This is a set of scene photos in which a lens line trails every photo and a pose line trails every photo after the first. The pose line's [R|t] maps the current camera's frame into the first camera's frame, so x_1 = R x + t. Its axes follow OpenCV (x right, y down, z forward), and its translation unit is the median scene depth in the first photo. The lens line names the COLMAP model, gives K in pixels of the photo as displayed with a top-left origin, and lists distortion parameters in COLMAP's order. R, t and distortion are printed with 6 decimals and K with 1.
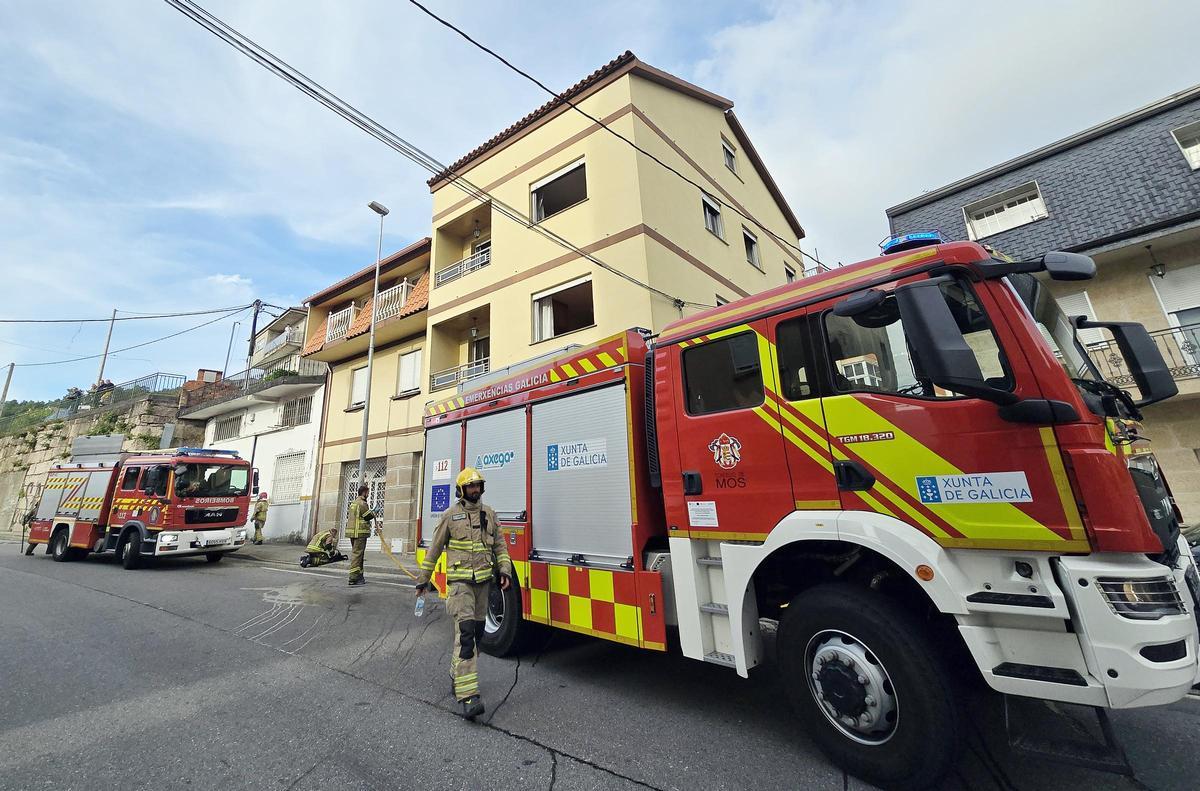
lens RADIAL K [[564.3, 0, 546.7], [0, 564.3, 316.5], [0, 0, 1]] dist [-0.000203, 0.000111]
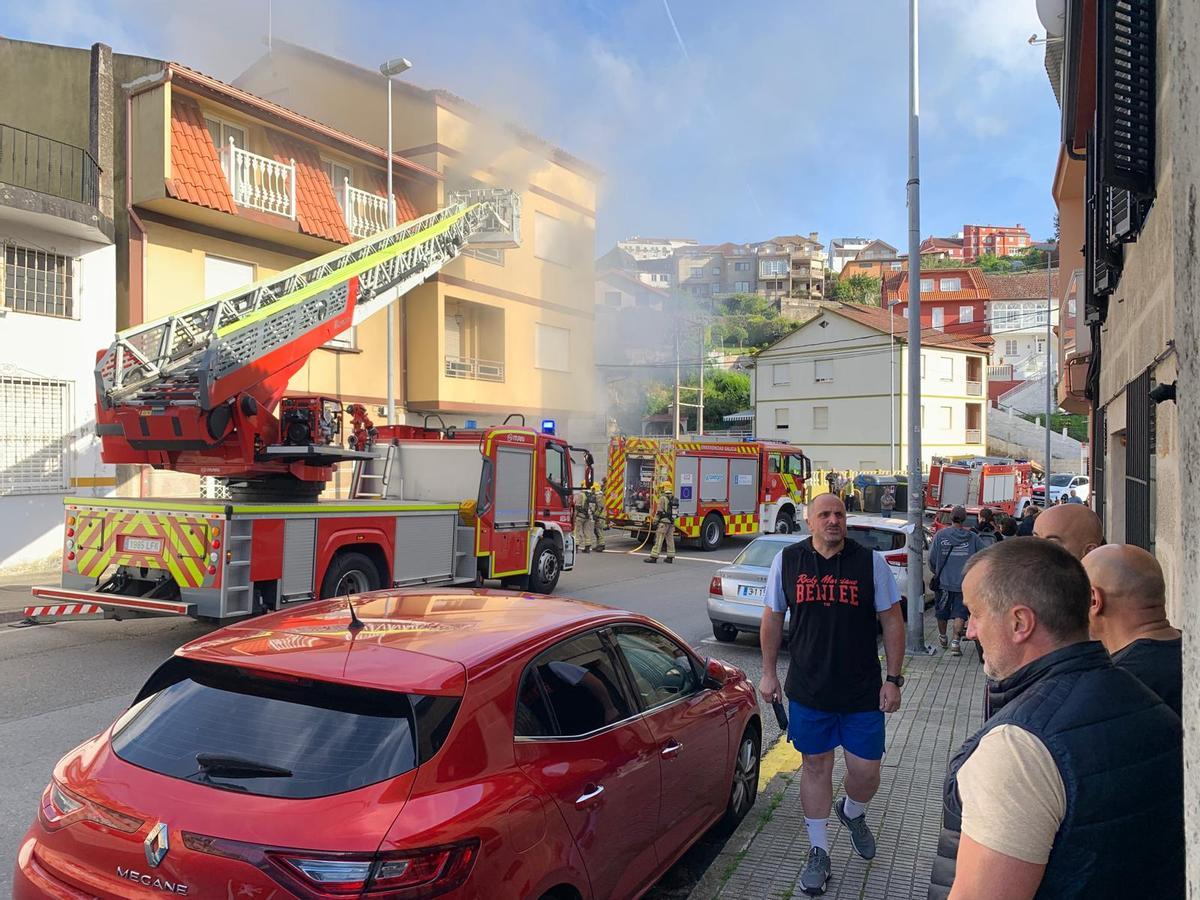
lens RADIAL K [[927.7, 0, 600.0], [0, 927.7, 450.0], [0, 0, 1]] dist [0.019808, -0.003385]
pose [[-0.209691, 0.025991, 0.977422, -1.636617], [-0.324938, 0.940979, -0.094732, 0.295741], [-0.922196, -0.337466, -0.188869, 0.973368]]
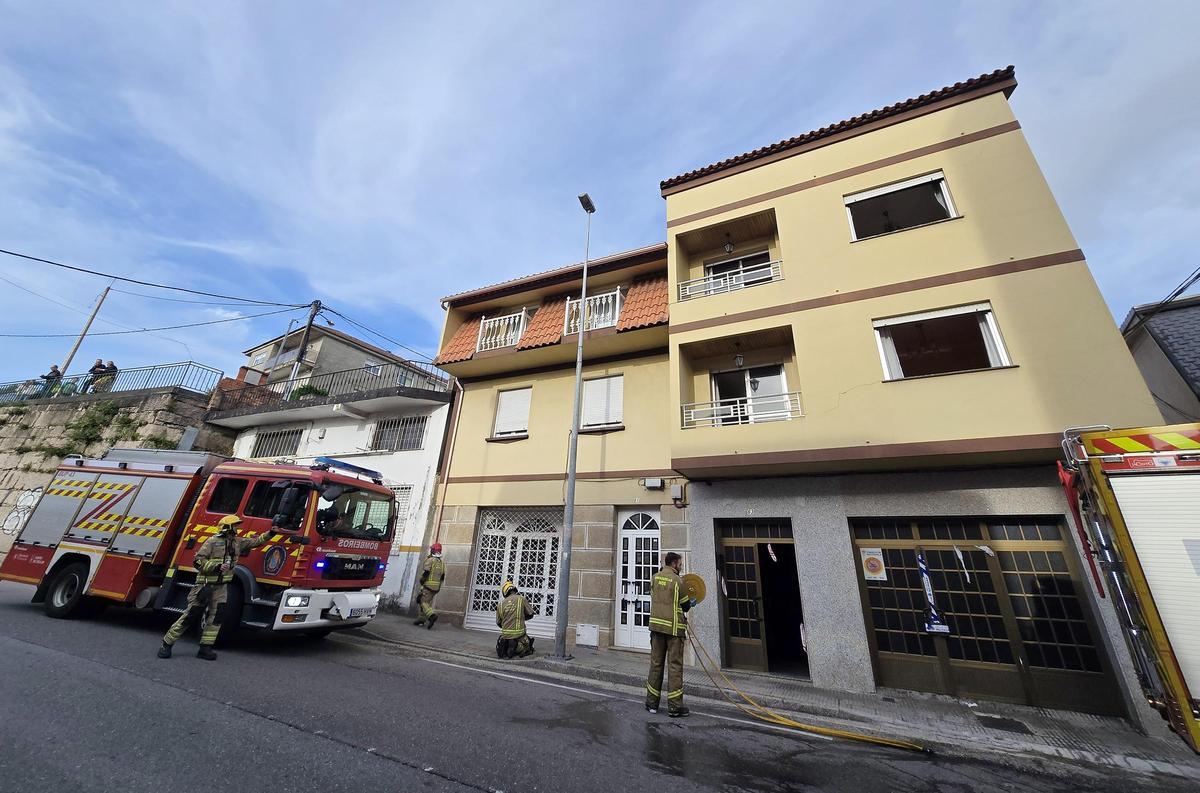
lens RADIAL K [[506.2, 0, 578.1], [0, 506.2, 323.1], [0, 0, 1]] dist [-0.002652, -0.000029]
pose [[0.971768, 0.176094, 0.157027, -0.459650], [-0.153109, 0.977040, -0.148154, 0.114053], [-0.179511, 0.119929, 0.976418, 0.323118]]
